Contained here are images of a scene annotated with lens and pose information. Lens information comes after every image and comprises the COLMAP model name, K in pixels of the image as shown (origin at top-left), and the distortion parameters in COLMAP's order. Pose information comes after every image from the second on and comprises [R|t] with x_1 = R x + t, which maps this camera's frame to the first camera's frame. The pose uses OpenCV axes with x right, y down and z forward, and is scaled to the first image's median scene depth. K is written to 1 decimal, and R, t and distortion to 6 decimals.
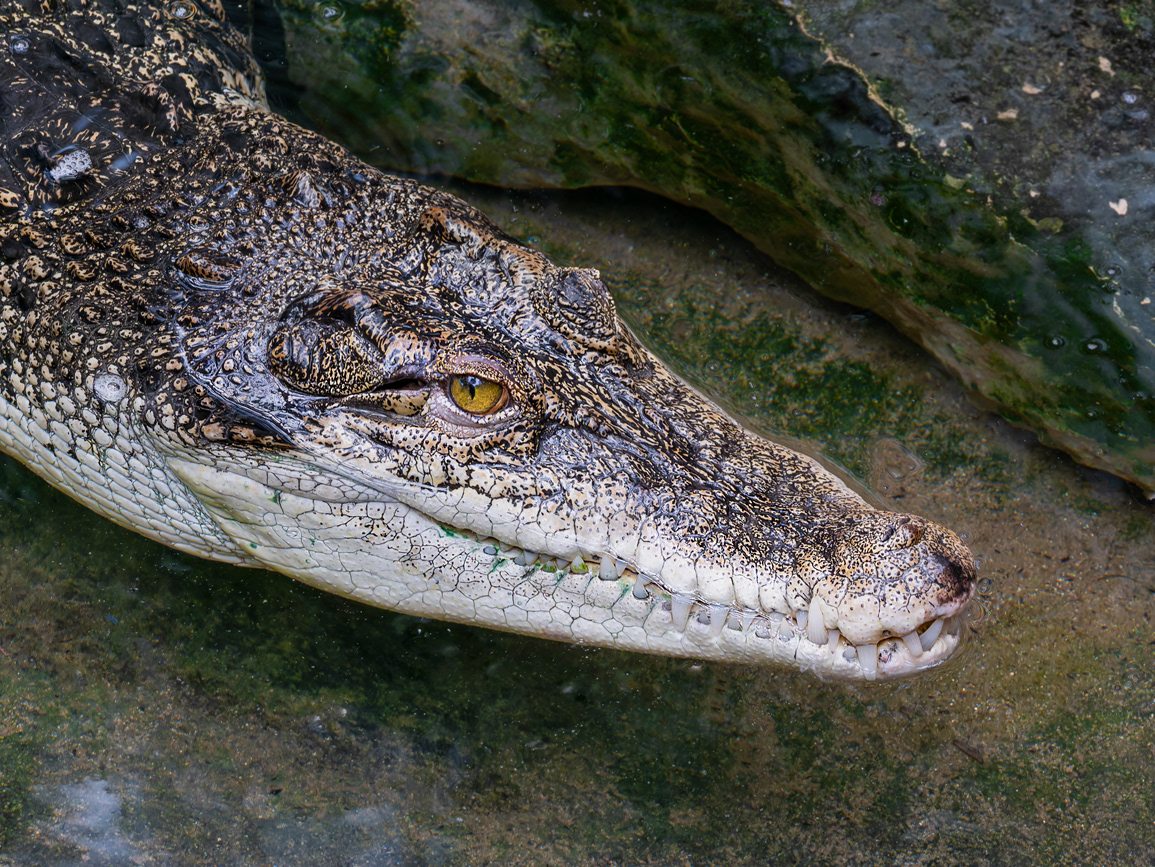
lens RADIAL K [[822.1, 0, 578.0], [0, 822.1, 434.7], [0, 0, 1]] dist [-0.000135, -0.000585]
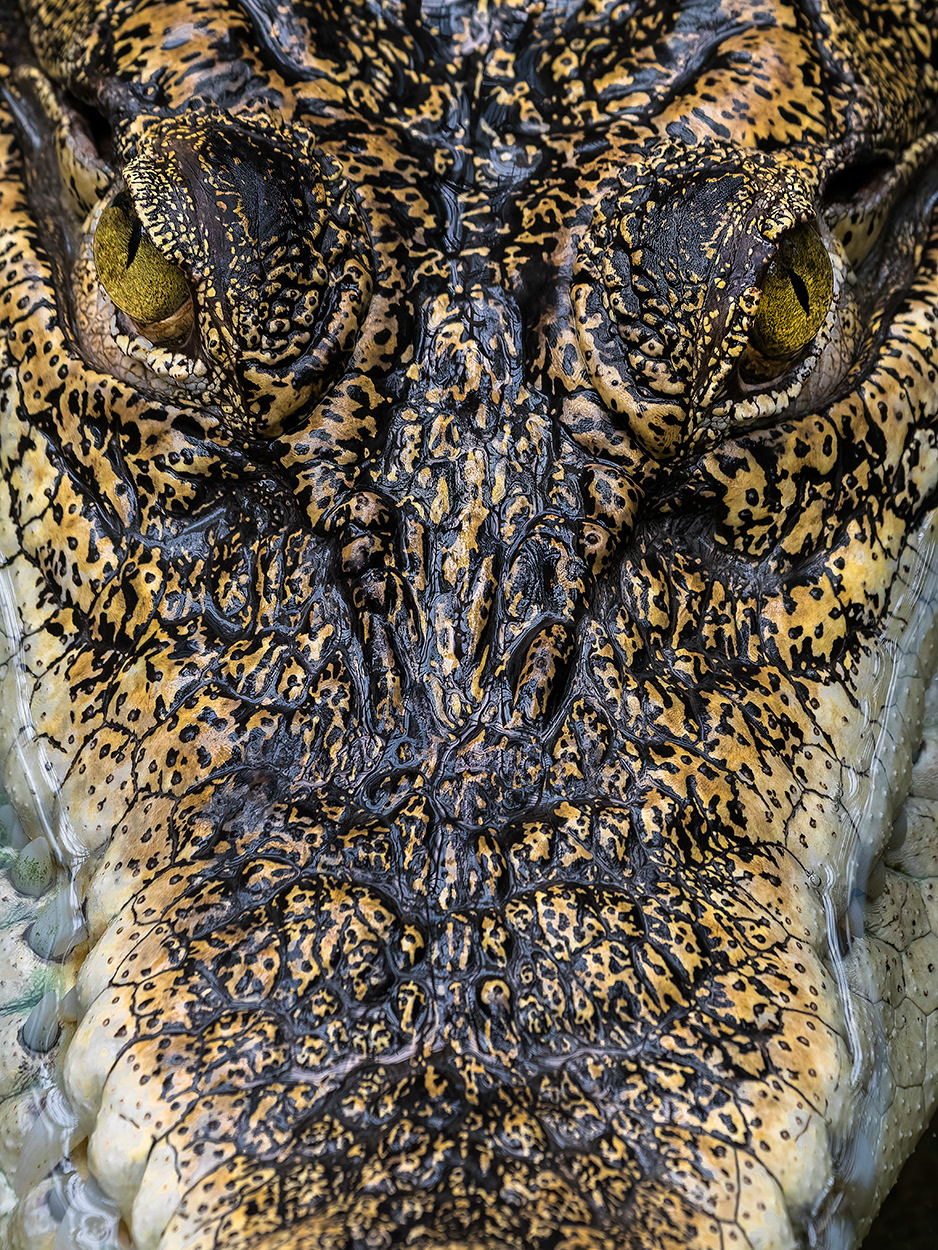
lens RADIAL K [[2530.5, 0, 469.1], [0, 2530.5, 624.5], [0, 0, 1]] dist [0.000091, 0.000000]
pose [[0.774355, 0.629776, -0.061296, 0.122013], [-0.628327, 0.776760, 0.043011, -0.058230], [0.074700, 0.005208, 0.997192, 0.010446]]
